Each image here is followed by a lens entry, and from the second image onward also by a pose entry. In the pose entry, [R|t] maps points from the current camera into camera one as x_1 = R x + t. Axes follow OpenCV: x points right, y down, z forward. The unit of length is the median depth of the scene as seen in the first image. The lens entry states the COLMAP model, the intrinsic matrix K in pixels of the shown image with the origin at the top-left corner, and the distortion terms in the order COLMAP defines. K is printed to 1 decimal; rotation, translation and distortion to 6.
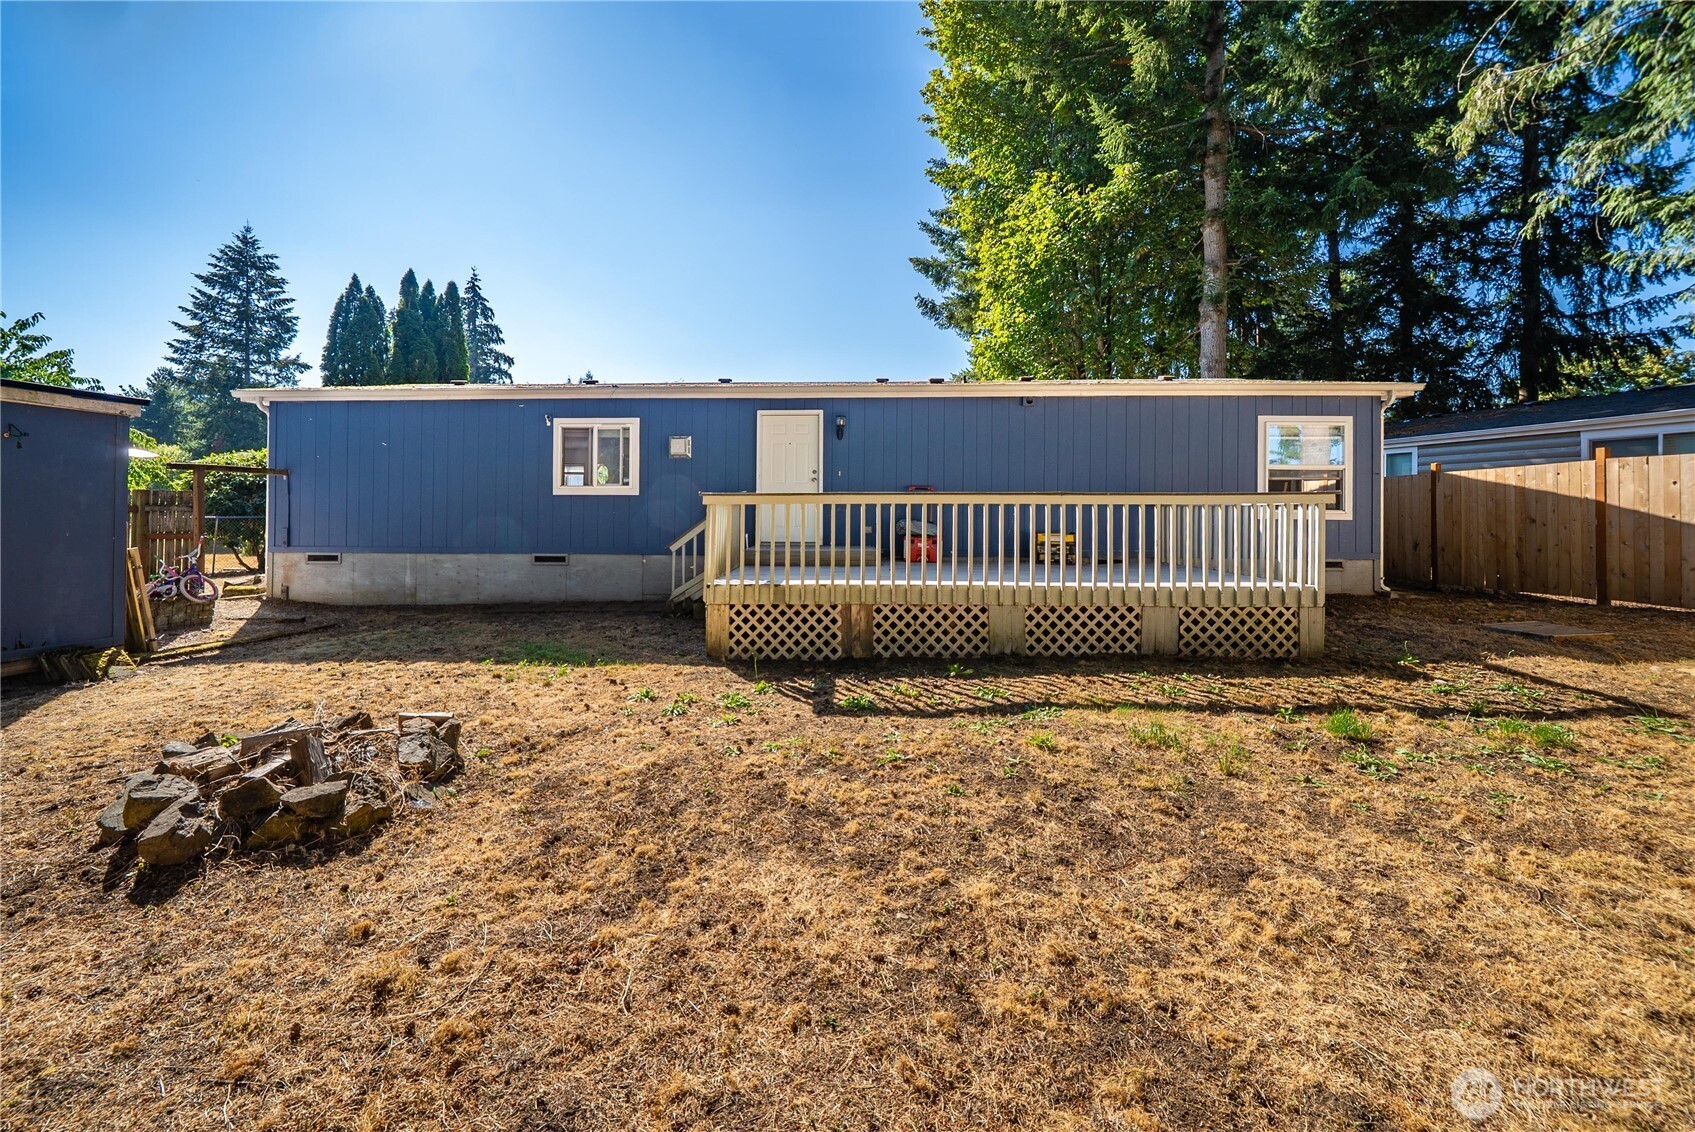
lens RADIAL K [[669.3, 0, 847.4], [0, 669.3, 502.8], [0, 0, 1]] dist [-0.002846, -0.000384]
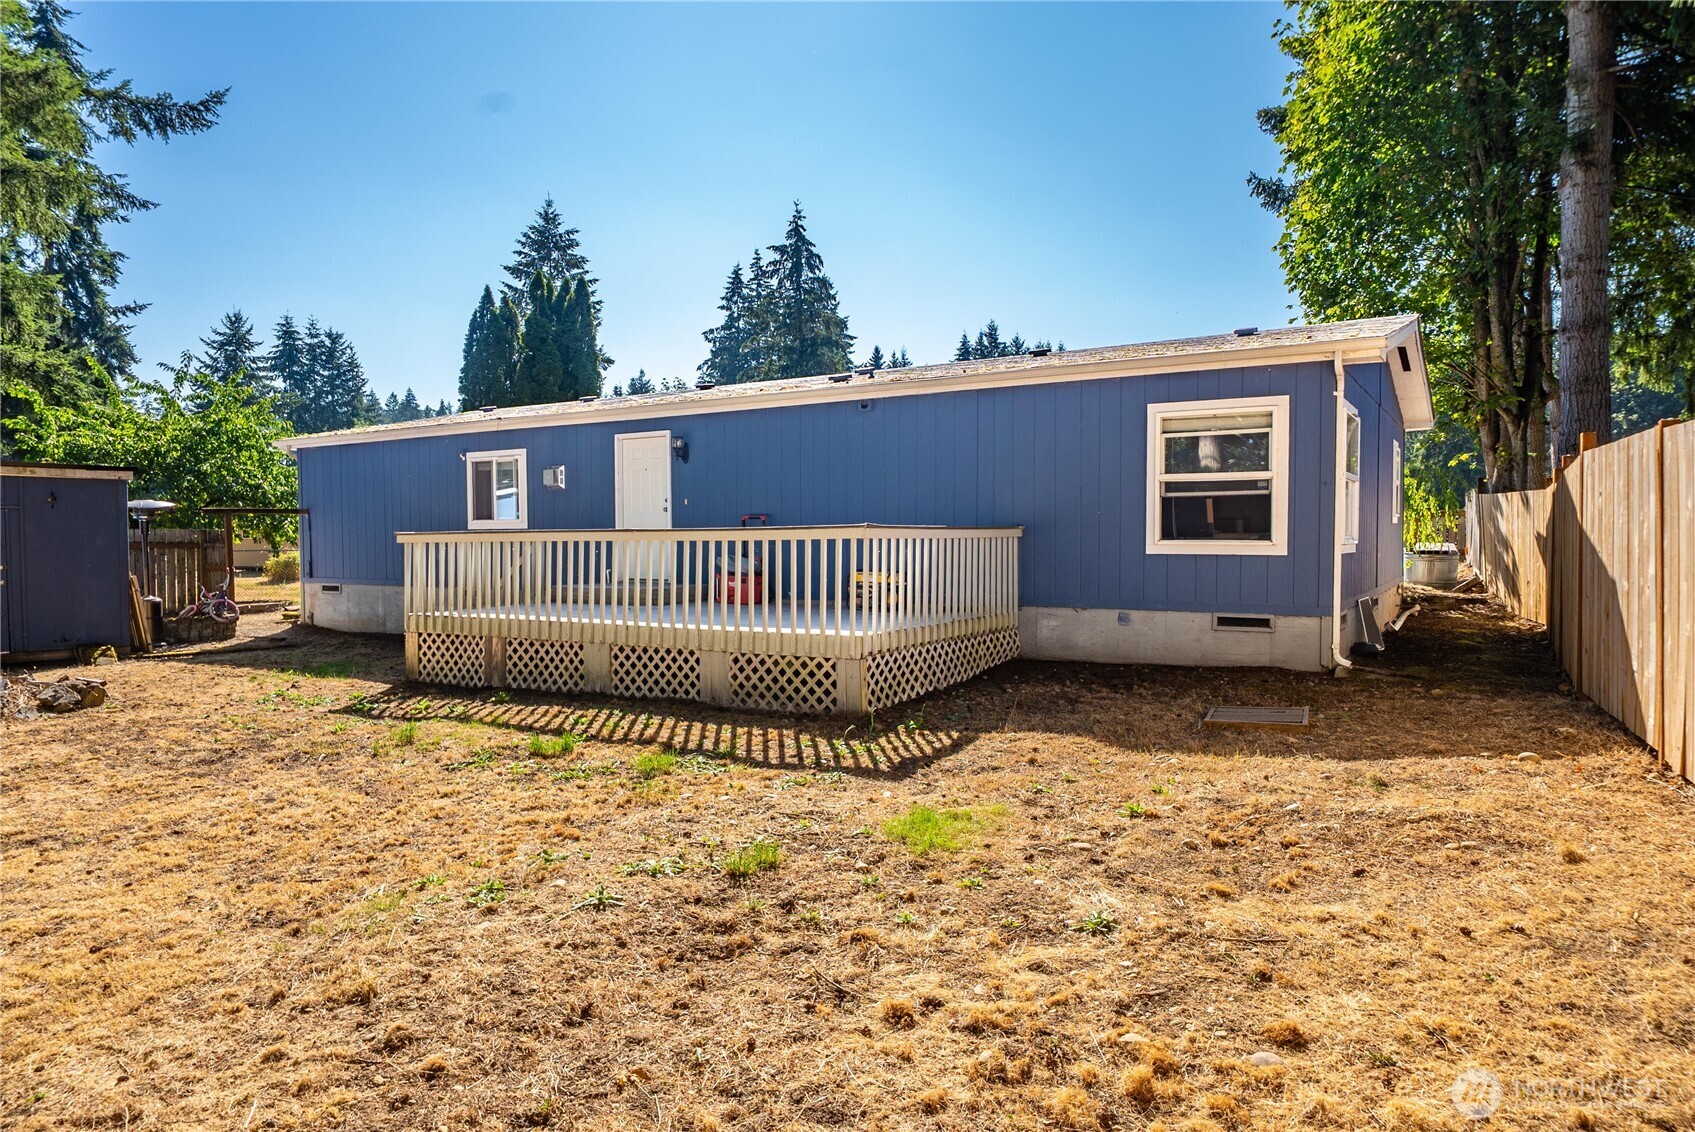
lens RADIAL K [[1089.2, 0, 847.5], [0, 1089.2, 566.0], [0, 0, 1]] dist [-0.005021, -0.000714]
pose [[0.867086, 0.006604, -0.498115, 0.928027], [0.014585, 0.999147, 0.038635, -0.012568], [0.497945, -0.040765, 0.866250, -0.143452]]
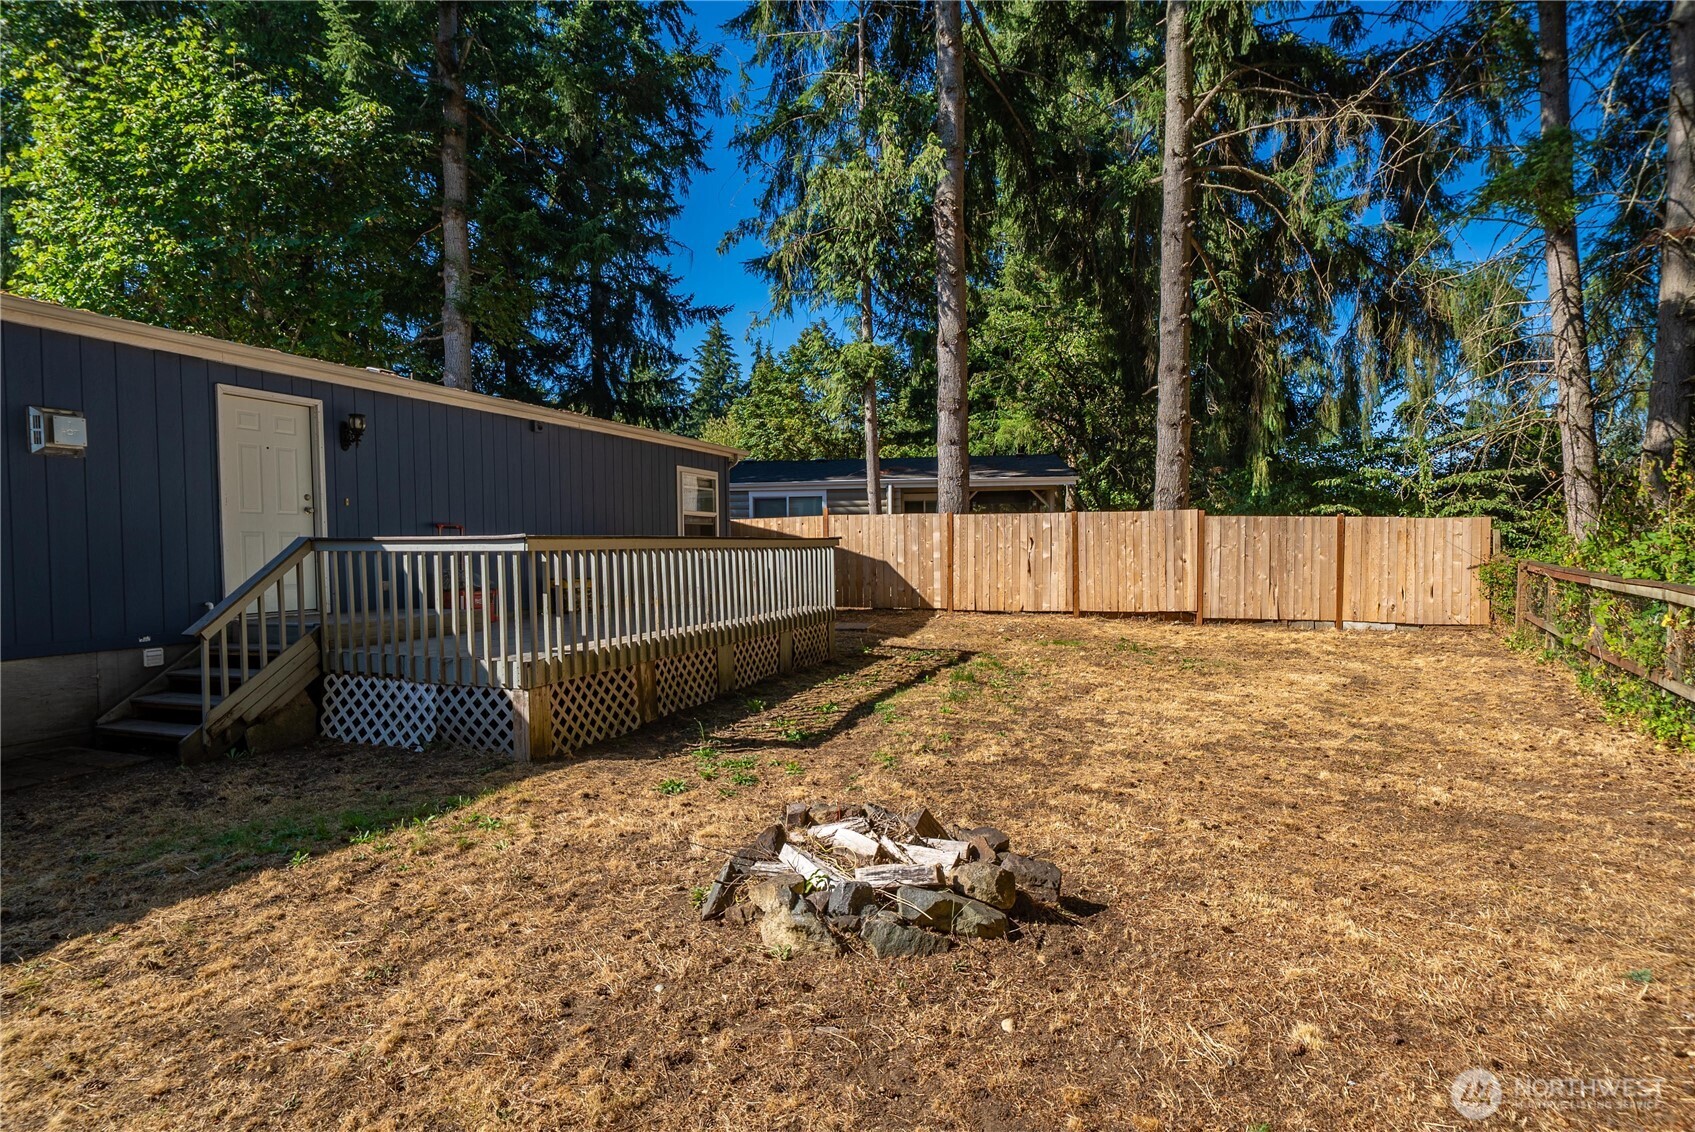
lens RADIAL K [[929.1, 0, 847.5], [0, 929.1, 566.0], [0, 0, 1]] dist [0.002093, 0.000031]
pose [[0.316530, -0.024846, 0.948257, -0.719195], [0.003544, 0.999681, 0.025010, -0.002174], [-0.948576, -0.004556, 0.316517, 0.250985]]
